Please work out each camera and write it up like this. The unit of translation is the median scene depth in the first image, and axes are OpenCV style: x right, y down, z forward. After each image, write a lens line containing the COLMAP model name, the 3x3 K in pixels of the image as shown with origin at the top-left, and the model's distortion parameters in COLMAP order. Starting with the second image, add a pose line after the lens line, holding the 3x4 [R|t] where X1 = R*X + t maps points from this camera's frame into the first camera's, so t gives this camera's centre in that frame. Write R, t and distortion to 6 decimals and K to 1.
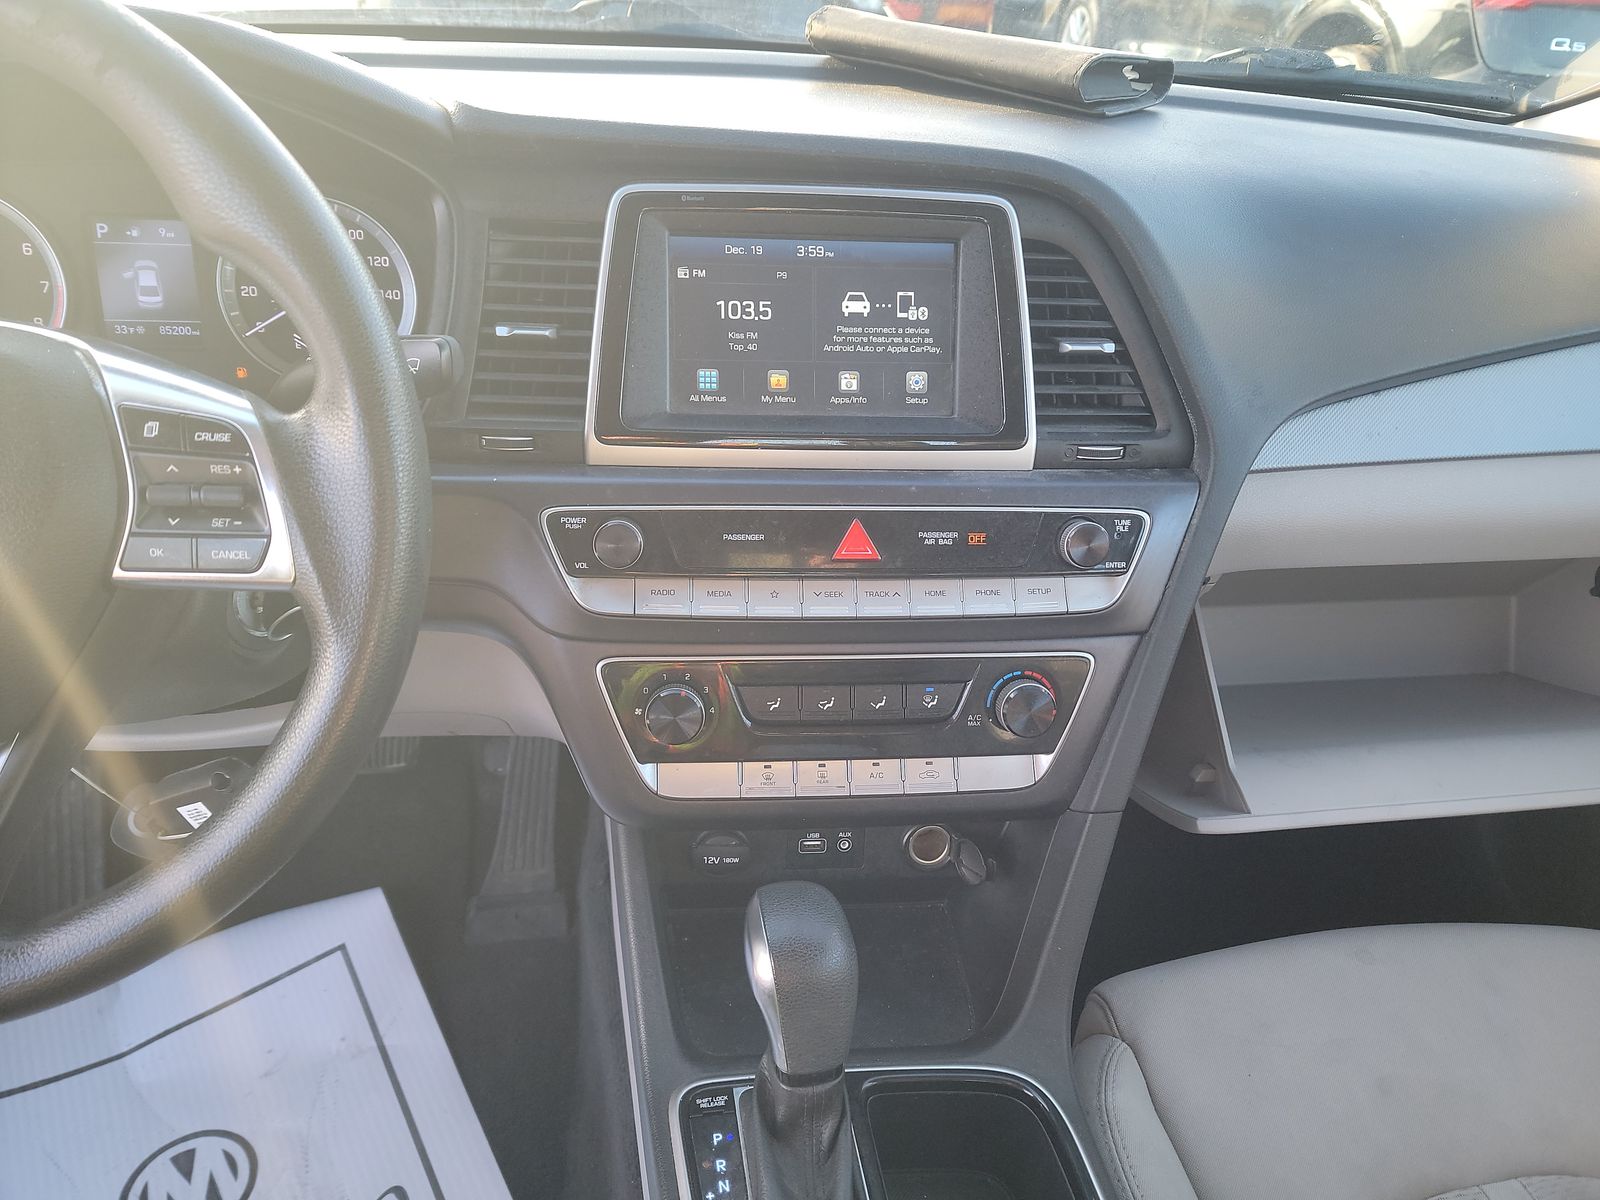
lens RADIAL K [[1118.0, 0, 795.8], [0, 1118.0, 601.4], [0, 0, 1]] dist [0.049587, -0.066401]
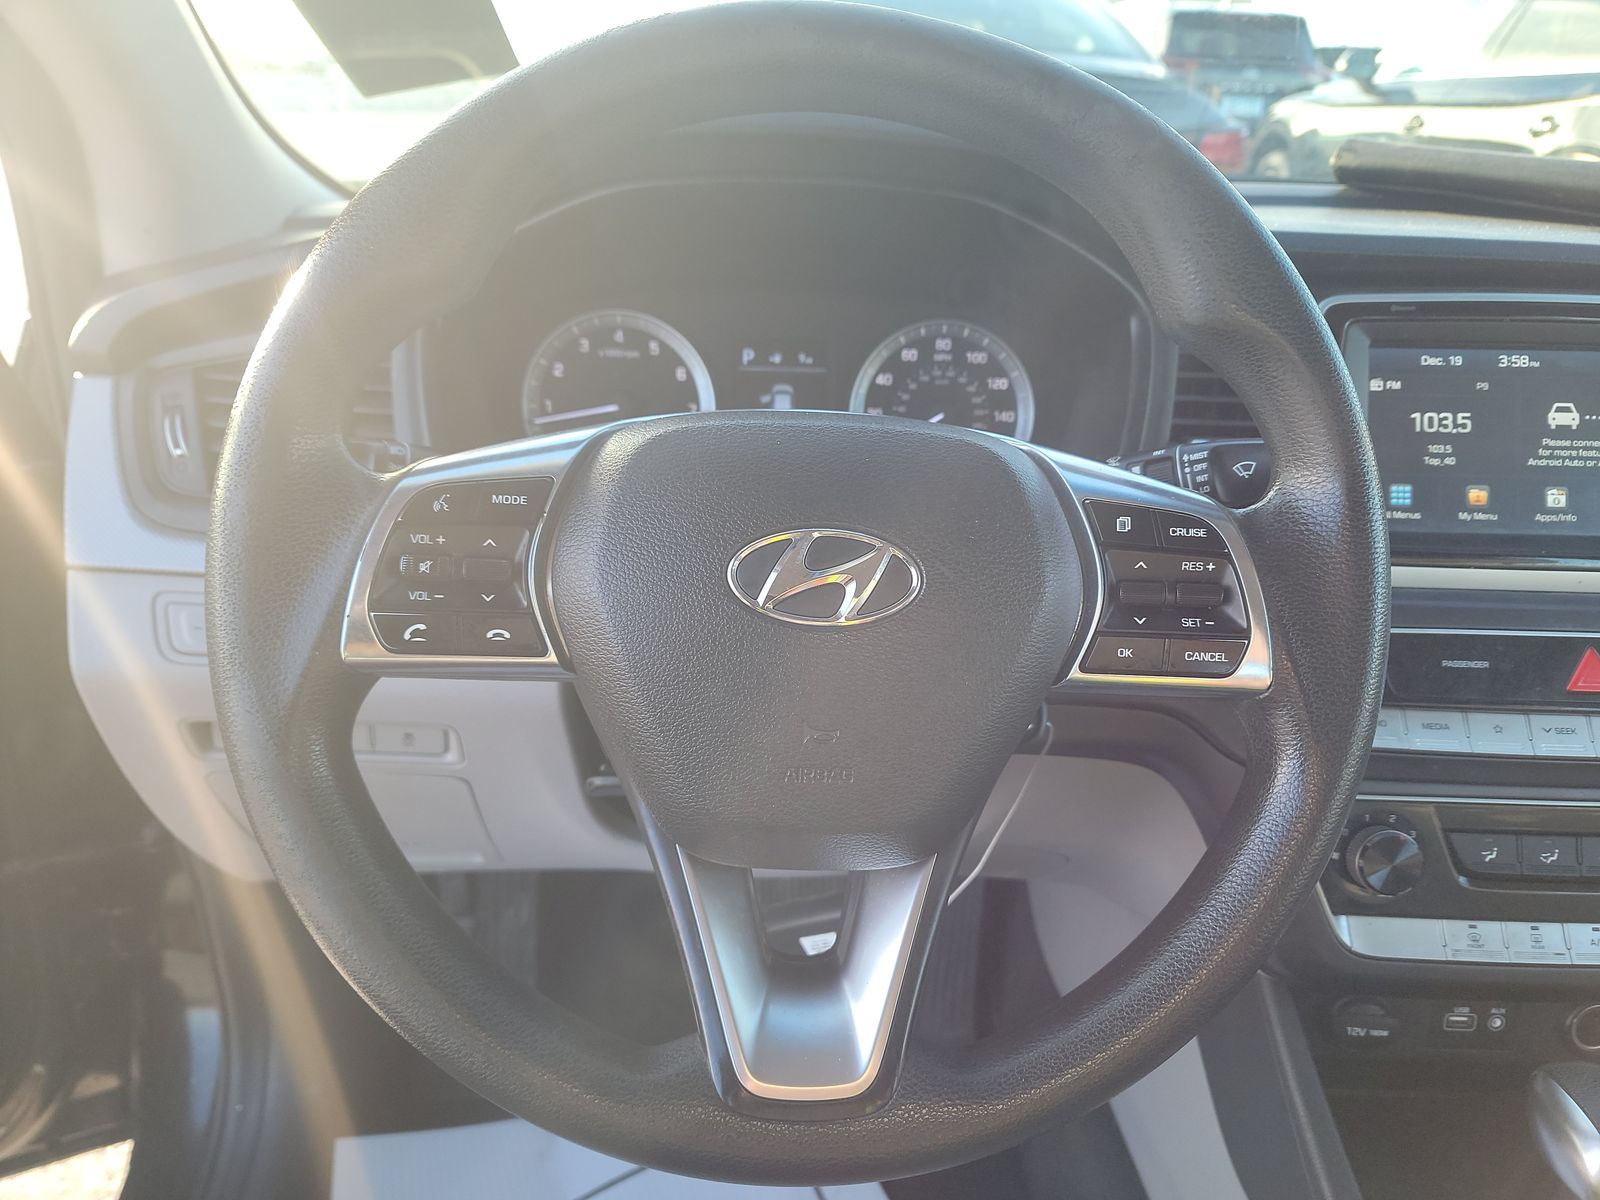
lens RADIAL K [[1118.0, 0, 795.8], [0, 1118.0, 601.4], [0, 0, 1]] dist [0.049587, -0.066401]
pose [[0.990012, 0.015274, -0.140155, -0.443156], [-0.033678, 0.990955, -0.129902, 0.028263], [0.136903, 0.133325, 0.981571, 0.022987]]
